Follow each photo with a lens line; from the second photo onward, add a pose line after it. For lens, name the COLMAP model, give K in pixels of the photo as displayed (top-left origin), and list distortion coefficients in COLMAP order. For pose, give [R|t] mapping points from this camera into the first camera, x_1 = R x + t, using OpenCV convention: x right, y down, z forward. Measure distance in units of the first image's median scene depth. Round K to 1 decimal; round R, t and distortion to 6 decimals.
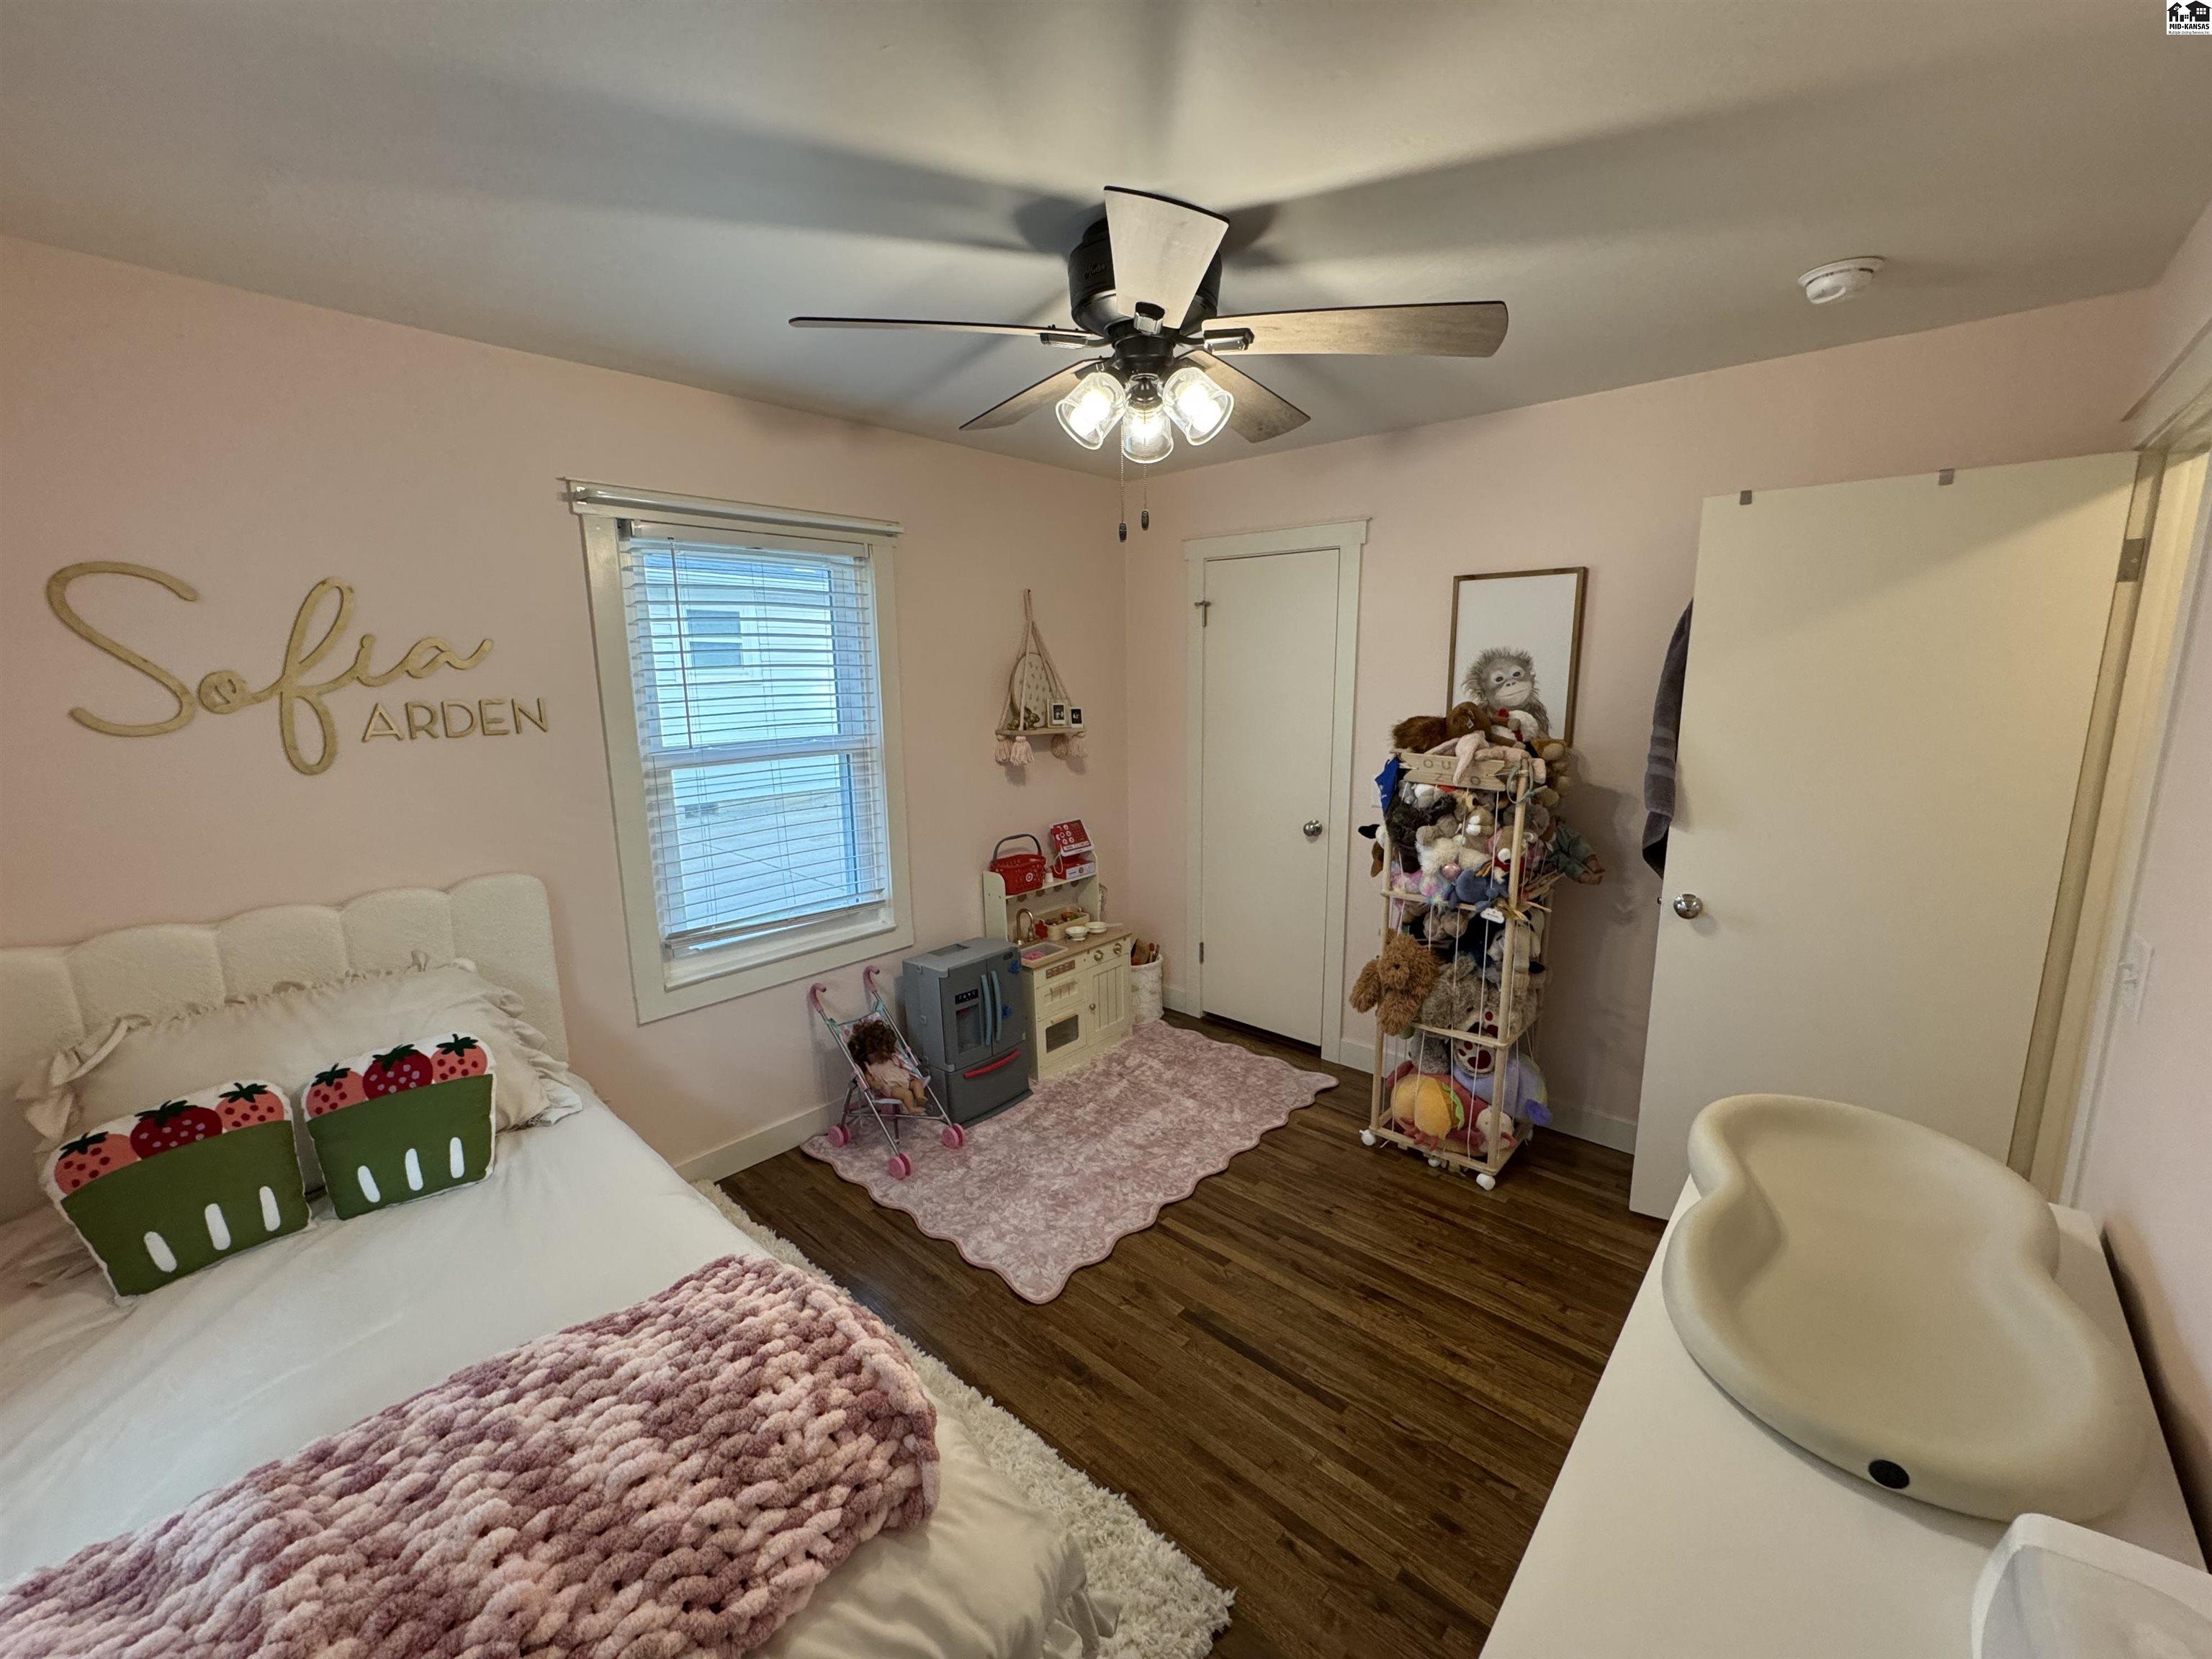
lens RADIAL K [[885.8, 0, 1106.0], [0, 885.8, 829.5], [0, 0, 1]] dist [-0.001340, -0.000103]
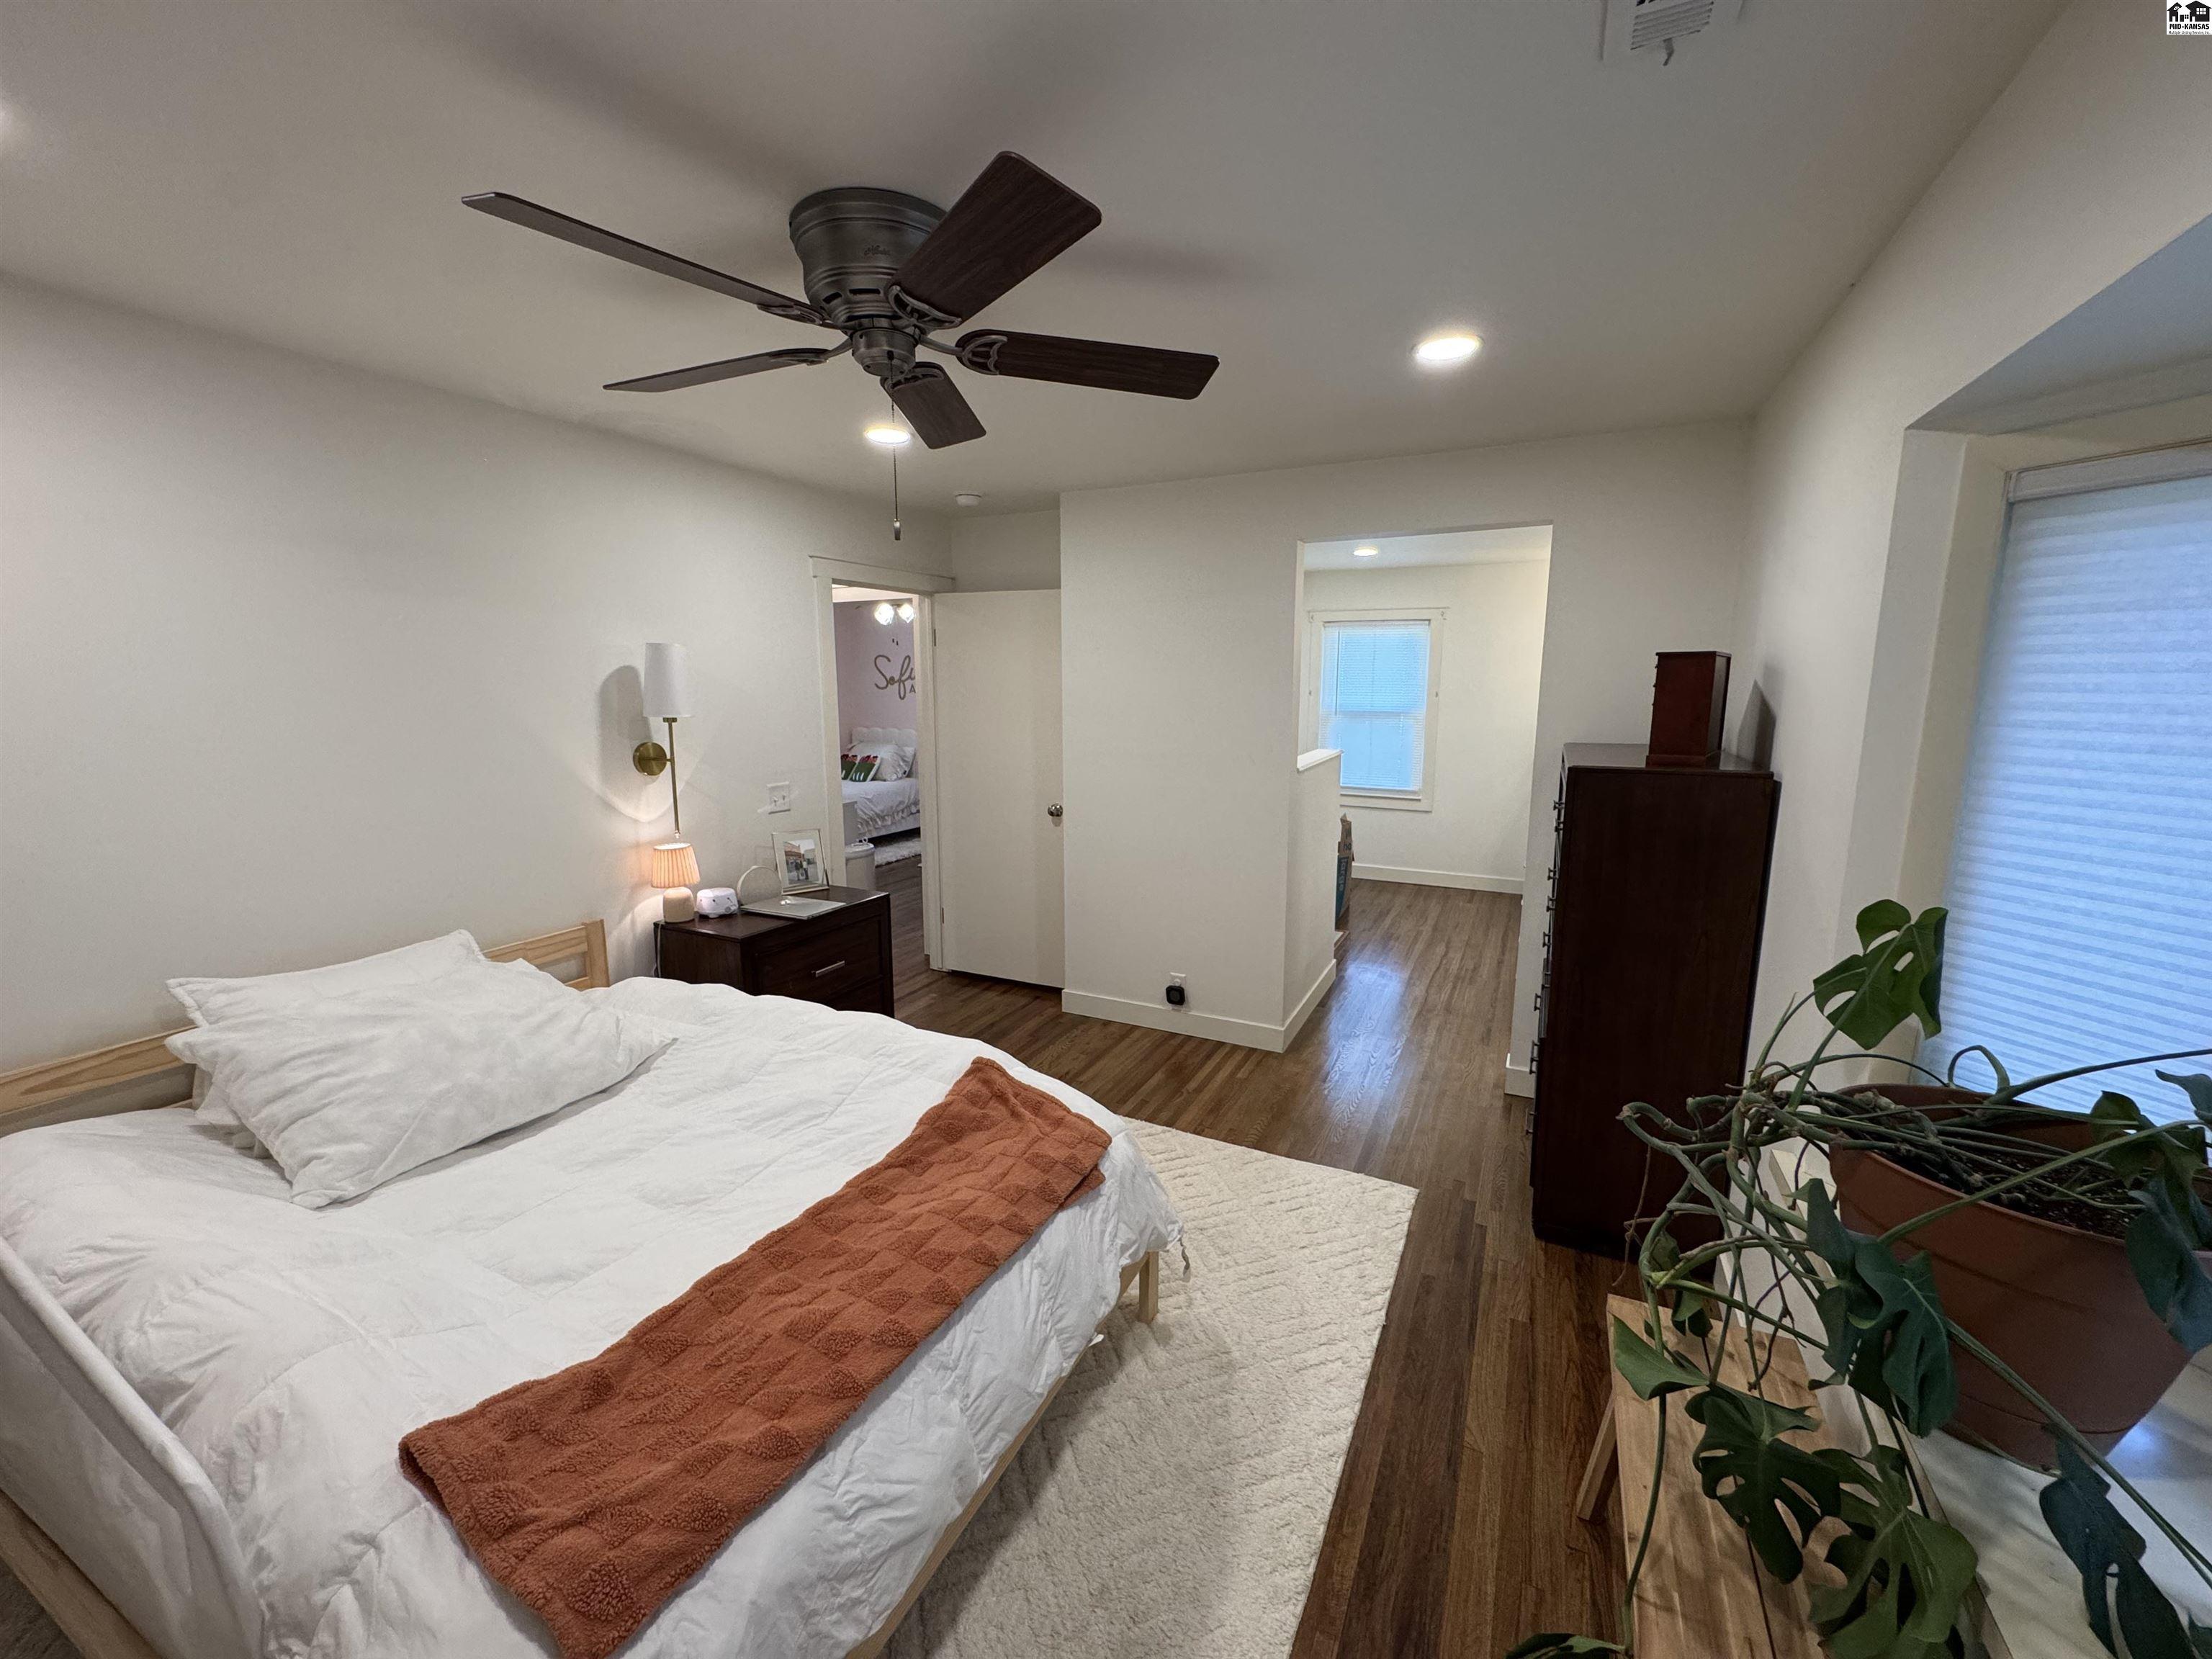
lens RADIAL K [[885.8, 0, 1106.0], [0, 885.8, 829.5], [0, 0, 1]] dist [-0.001340, -0.000103]
pose [[0.266567, 0.169643, -0.948769, 2.938488], [-0.174853, 0.976565, 0.125487, -0.129986], [0.947823, 0.132444, 0.289983, 0.618711]]
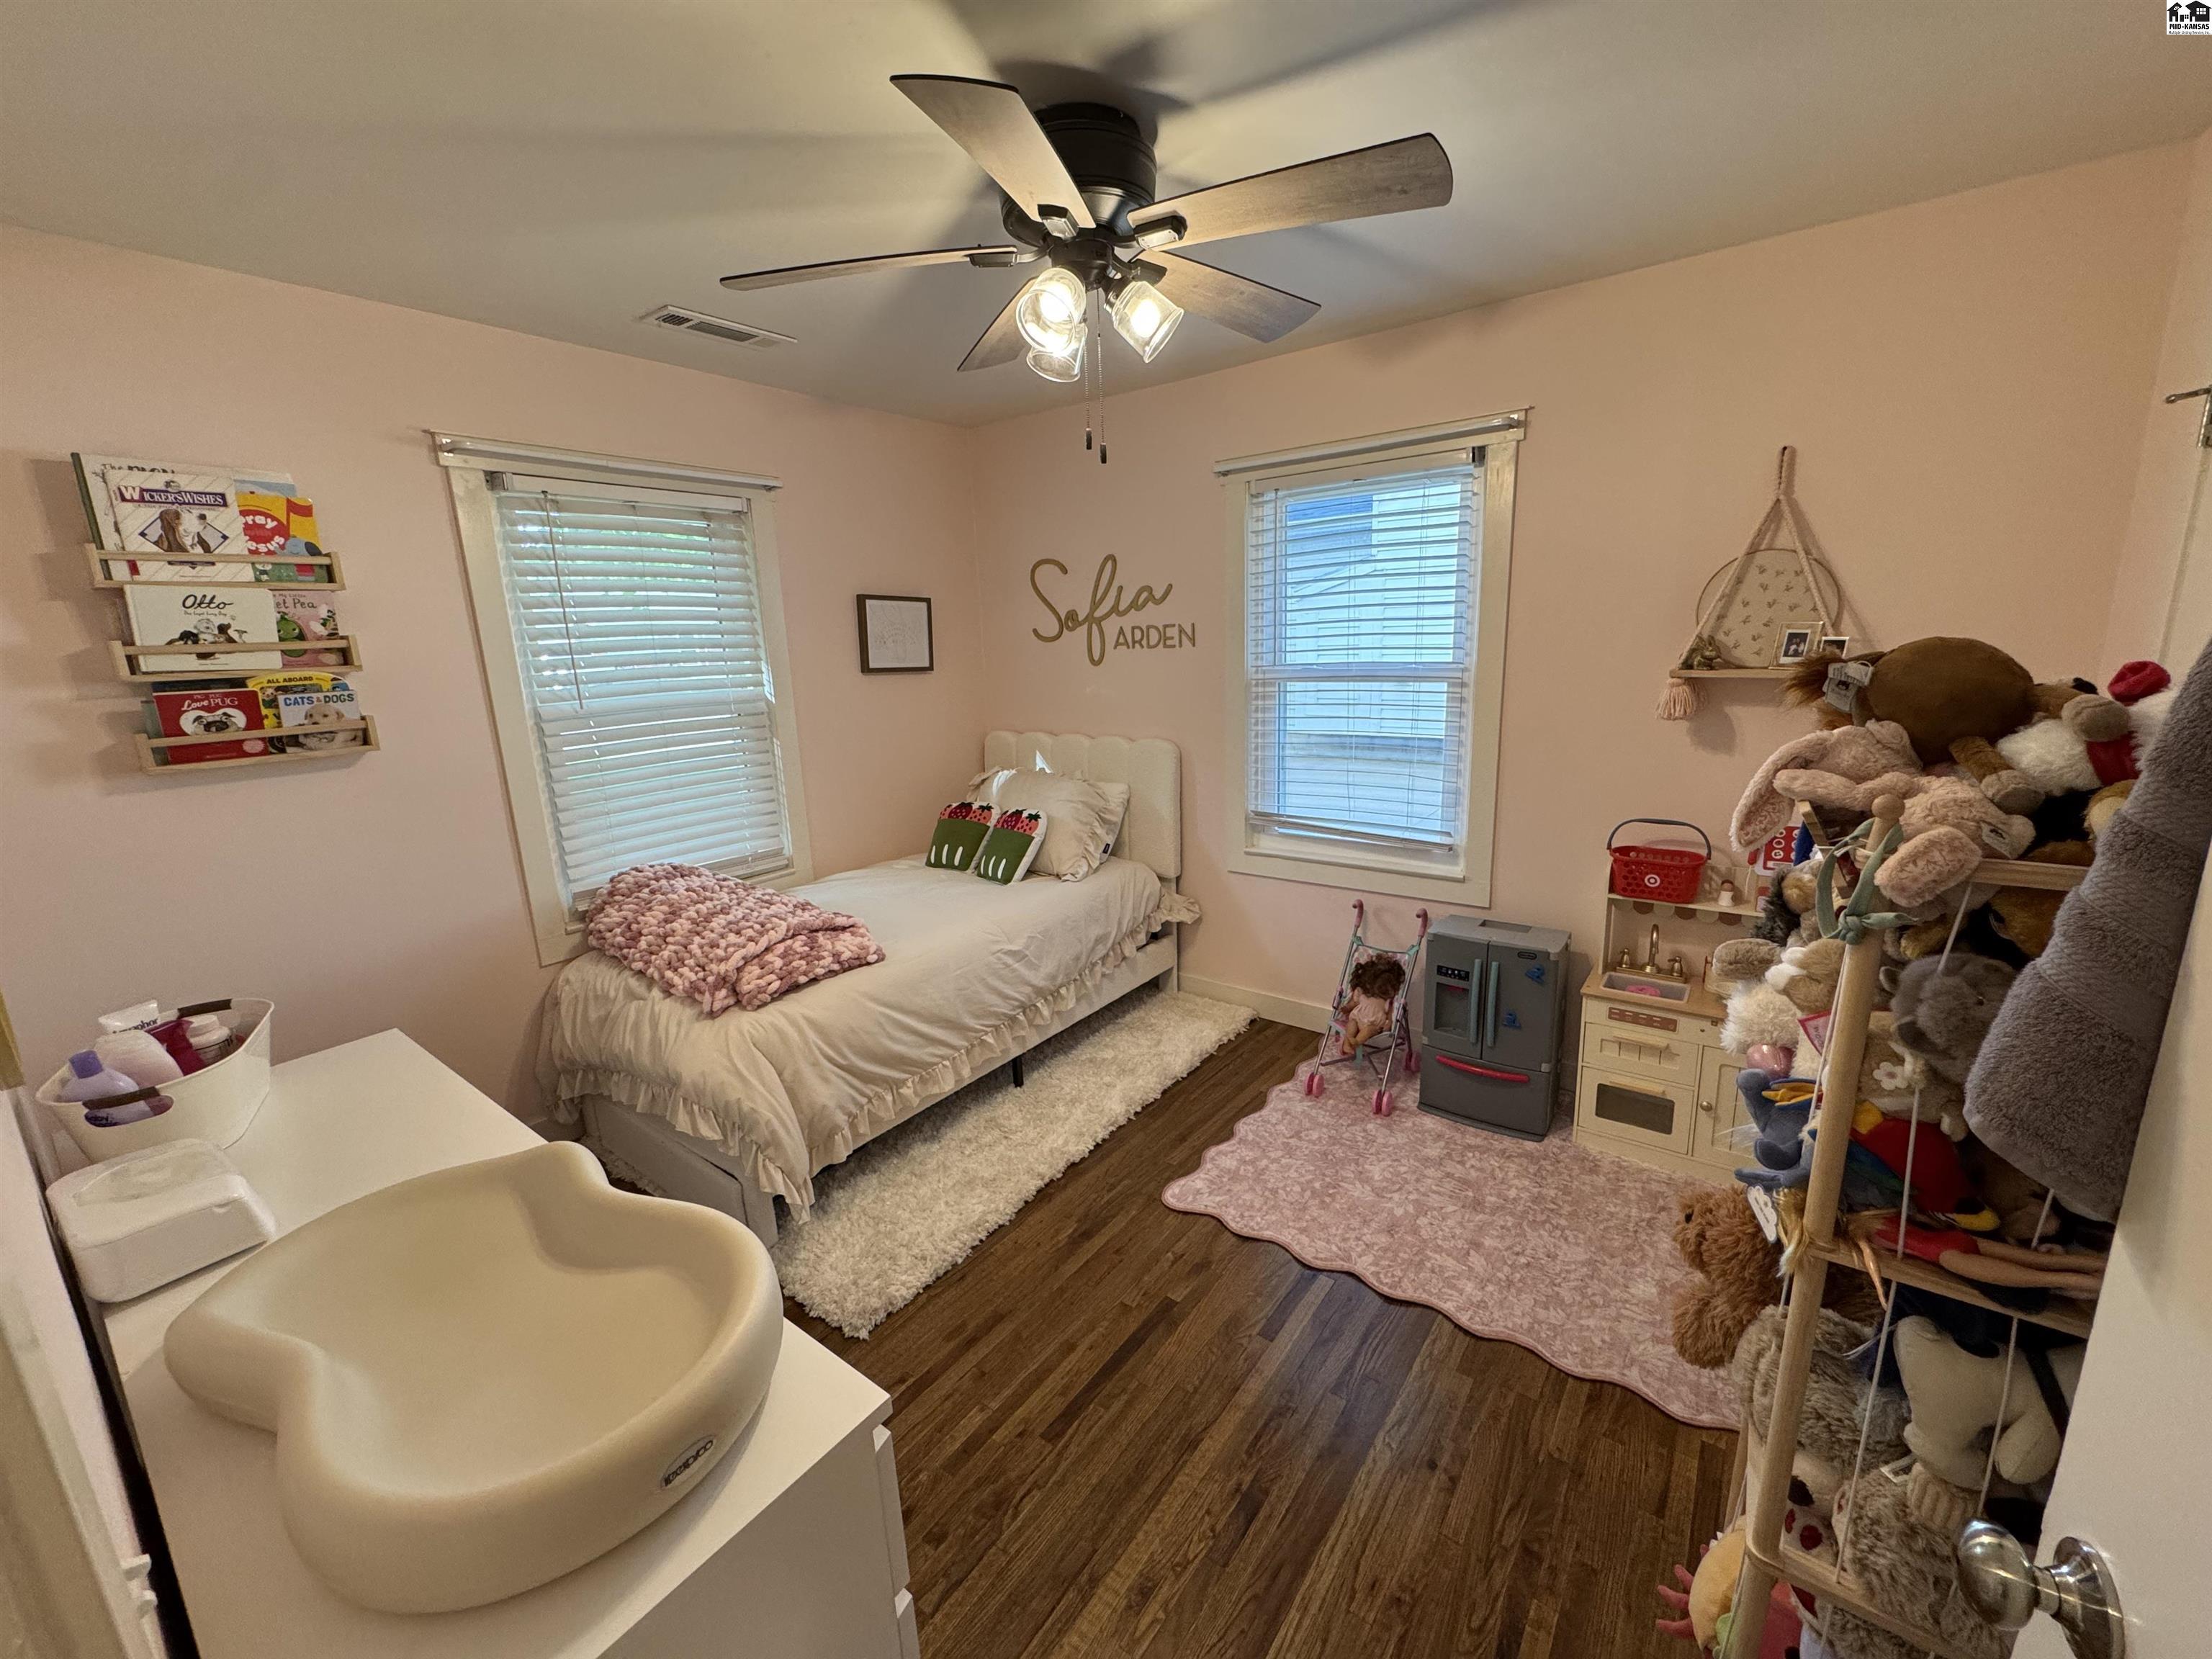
lens RADIAL K [[885.8, 0, 1106.0], [0, 885.8, 829.5], [0, 0, 1]] dist [-0.001340, -0.000103]
pose [[0.086927, 0.225610, -0.970332, 0.767738], [-0.142654, 0.966800, 0.212009, -0.100889], [0.985948, 0.119992, 0.116225, 0.681870]]
